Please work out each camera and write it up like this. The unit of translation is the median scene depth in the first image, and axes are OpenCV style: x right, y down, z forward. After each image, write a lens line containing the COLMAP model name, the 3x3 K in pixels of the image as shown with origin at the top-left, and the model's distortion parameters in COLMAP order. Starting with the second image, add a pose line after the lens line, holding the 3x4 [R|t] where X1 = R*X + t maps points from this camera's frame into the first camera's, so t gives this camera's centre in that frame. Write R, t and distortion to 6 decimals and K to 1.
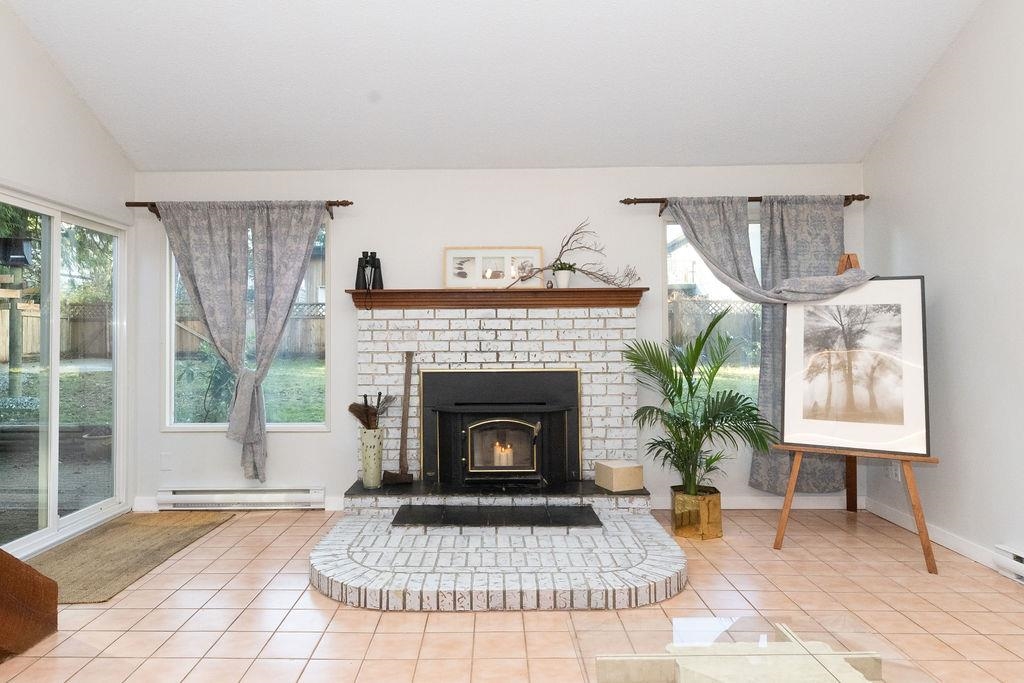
lens RADIAL K [[716.1, 0, 555.4], [0, 716.1, 312.1], [0, 0, 1]] dist [-0.002993, -0.000123]
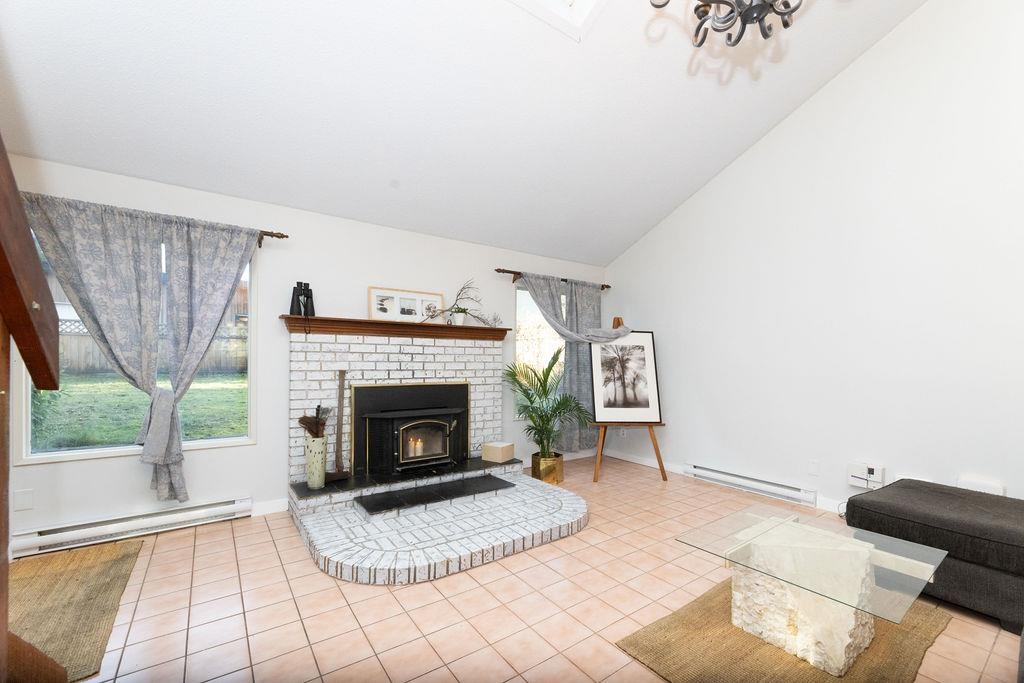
lens RADIAL K [[440.3, 0, 555.3], [0, 440.3, 357.3], [0, 0, 1]] dist [-0.000231, 0.000112]
pose [[0.771471, 0.017390, 0.636027, -0.398988], [-0.037506, 0.999131, 0.018176, 0.006734], [-0.635159, -0.037877, 0.771452, 0.204917]]
